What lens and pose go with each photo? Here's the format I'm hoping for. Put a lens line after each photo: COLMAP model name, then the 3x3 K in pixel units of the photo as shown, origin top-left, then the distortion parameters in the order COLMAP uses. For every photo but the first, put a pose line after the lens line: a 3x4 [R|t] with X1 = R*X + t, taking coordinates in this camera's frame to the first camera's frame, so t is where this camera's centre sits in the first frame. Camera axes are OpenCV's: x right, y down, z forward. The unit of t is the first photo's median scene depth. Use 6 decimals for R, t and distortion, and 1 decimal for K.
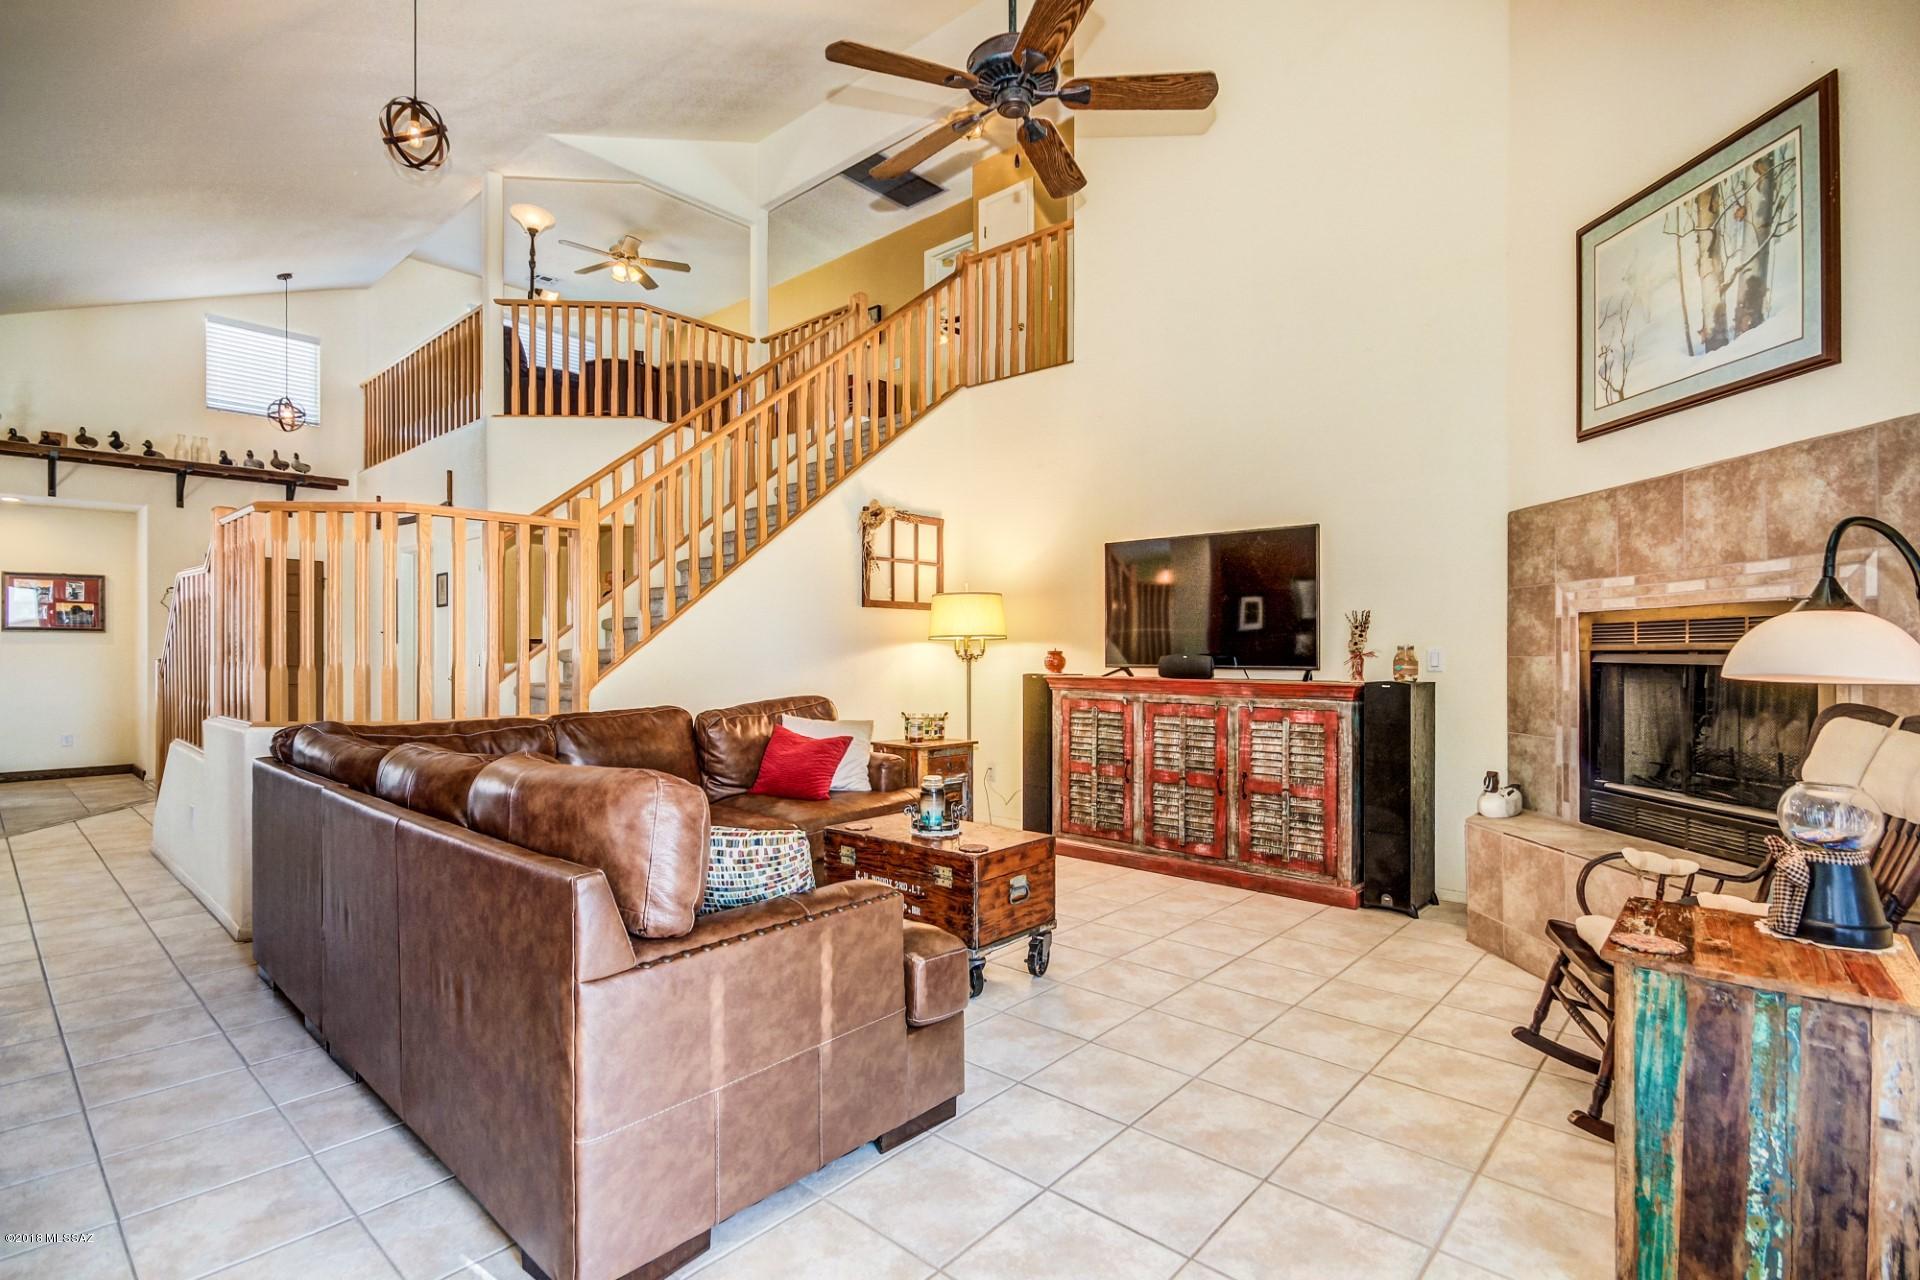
lens RADIAL K [[921.1, 0, 958.8], [0, 921.1, 660.6], [0, 0, 1]] dist [-0.000993, -0.001136]
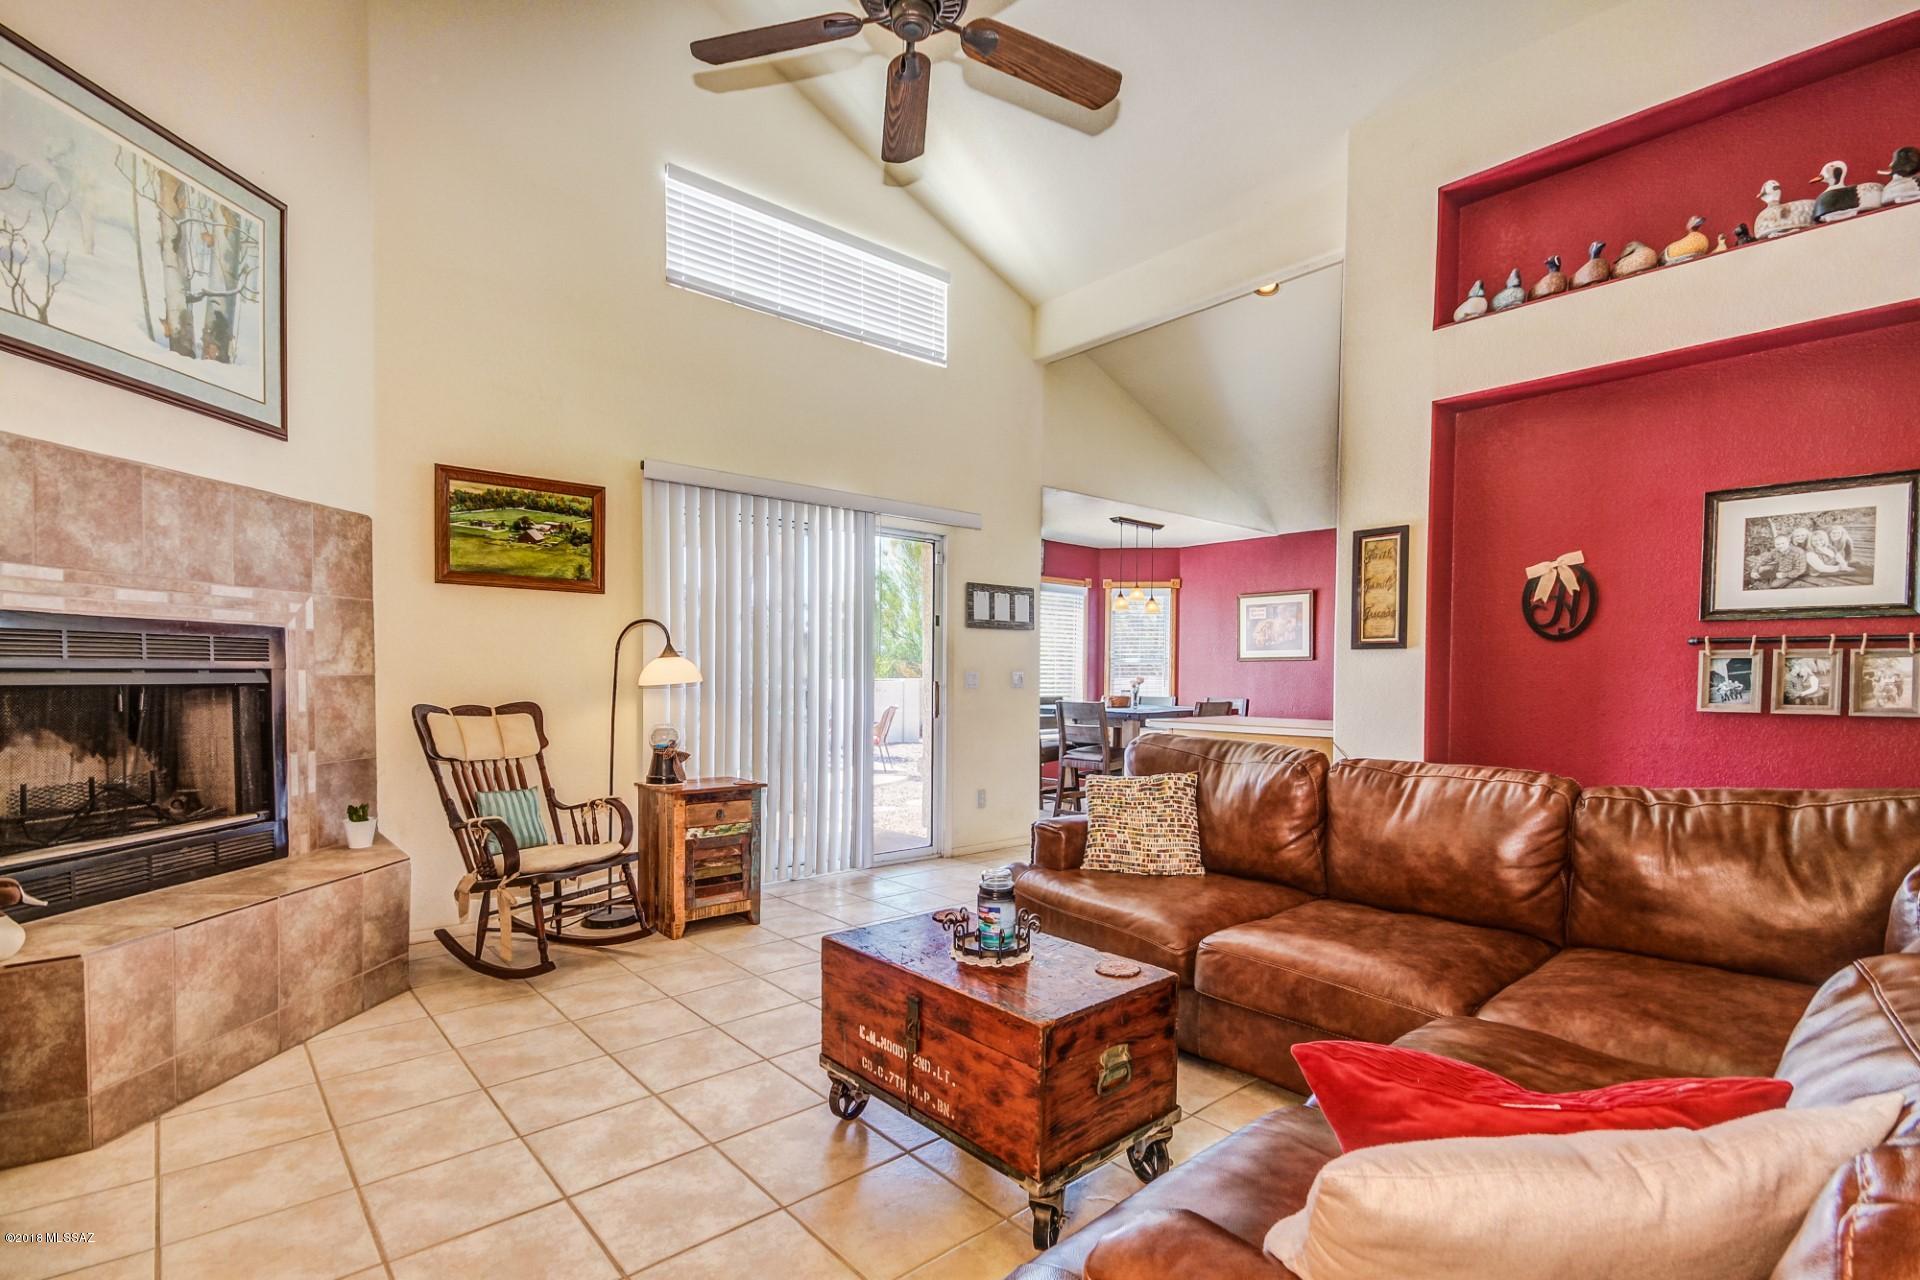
lens RADIAL K [[904.8, 0, 963.9], [0, 904.8, 697.9], [0, 0, 1]] dist [0.000507, -0.000340]
pose [[-0.993054, -0.012238, 0.117023, -0.100143], [-0.007854, 0.999253, 0.037849, -0.023048], [-0.117399, 0.036667, -0.992408, 1.867585]]
